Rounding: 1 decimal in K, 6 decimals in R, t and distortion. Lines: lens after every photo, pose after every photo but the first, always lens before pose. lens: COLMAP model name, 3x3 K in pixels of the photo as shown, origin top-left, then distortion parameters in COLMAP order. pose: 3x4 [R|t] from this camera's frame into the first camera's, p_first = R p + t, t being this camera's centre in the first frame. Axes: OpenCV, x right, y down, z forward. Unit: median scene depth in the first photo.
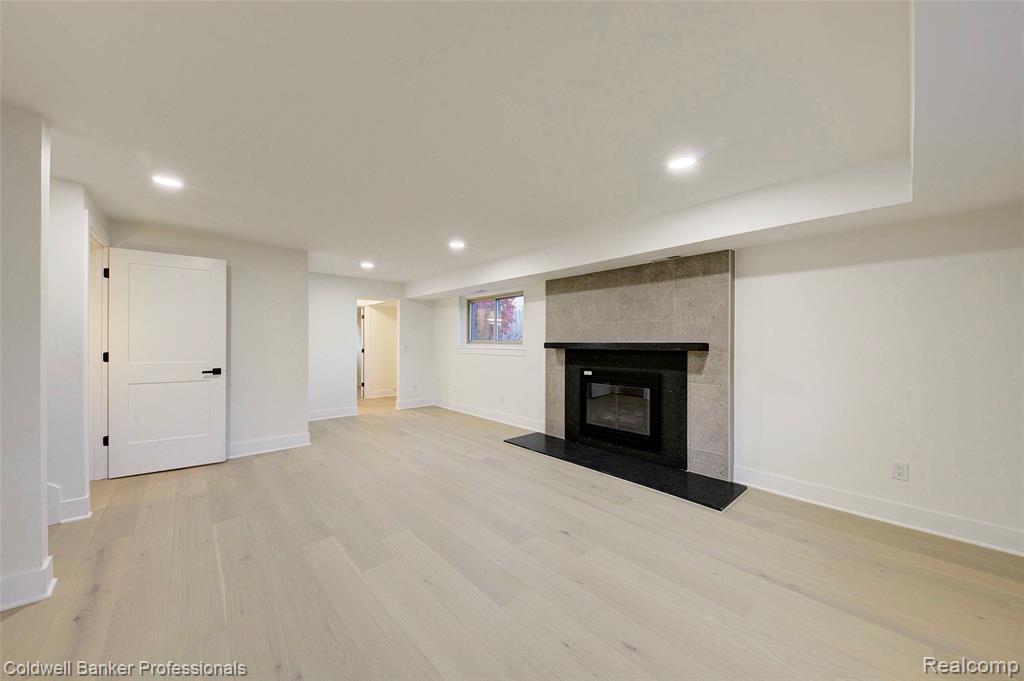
lens RADIAL K [[352.2, 0, 513.4], [0, 352.2, 341.0], [0, 0, 1]] dist [0.006507, -0.005835]
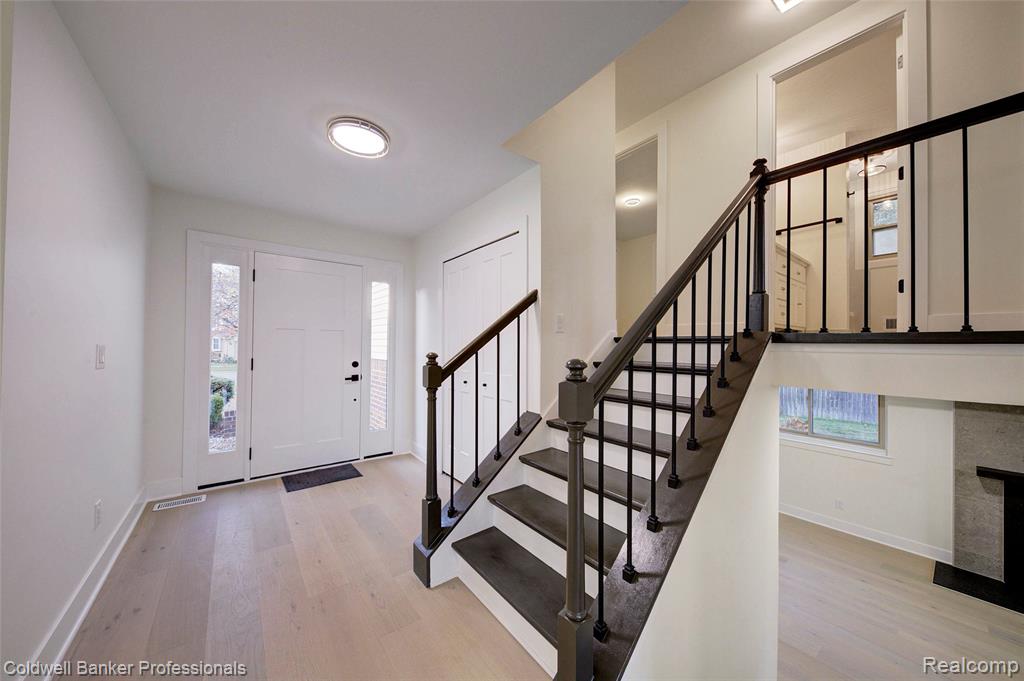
lens RADIAL K [[350.2, 0, 511.1], [0, 350.2, 341.4], [0, 0, 1]] dist [0.007309, -0.005068]
pose [[0.996353, 0.004114, -0.085232, -1.106854], [-0.004920, 0.999945, -0.009247, -0.333926], [0.085189, 0.009633, 0.996318, 0.044803]]
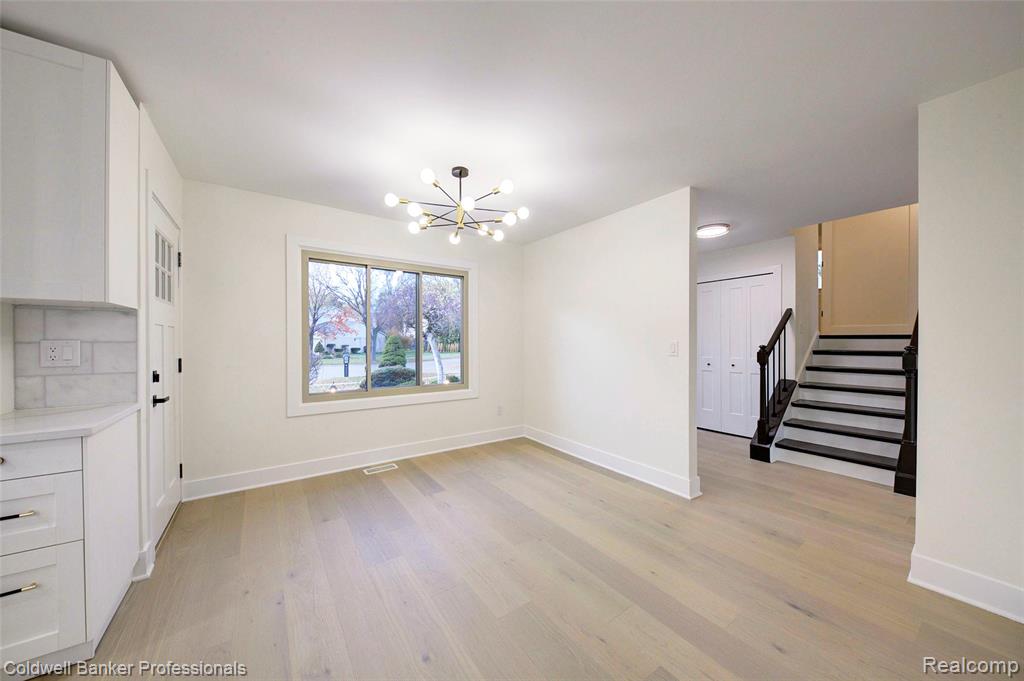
lens RADIAL K [[352.2, 0, 513.4], [0, 352.2, 341.0], [0, 0, 1]] dist [0.006507, -0.005835]
pose [[0.990574, -0.003371, -0.136940, -1.773311], [0.003960, 0.999984, 0.004027, -0.339285], [0.136924, -0.004532, 0.990571, -0.491636]]
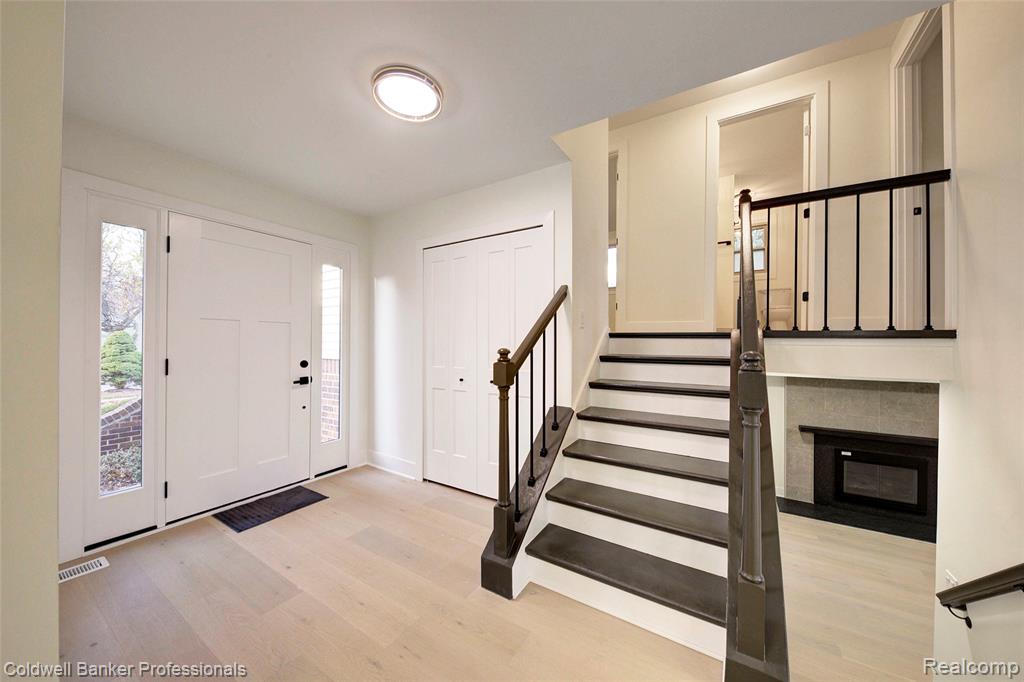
lens RADIAL K [[352.2, 0, 513.4], [0, 352.2, 341.5], [0, 0, 1]] dist [0.006507, -0.005835]
pose [[0.964639, 0.002356, 0.263563, -1.360176], [-0.003034, 0.999993, 0.002166, -0.331885], [-0.263556, -0.002889, 0.964640, 0.078844]]
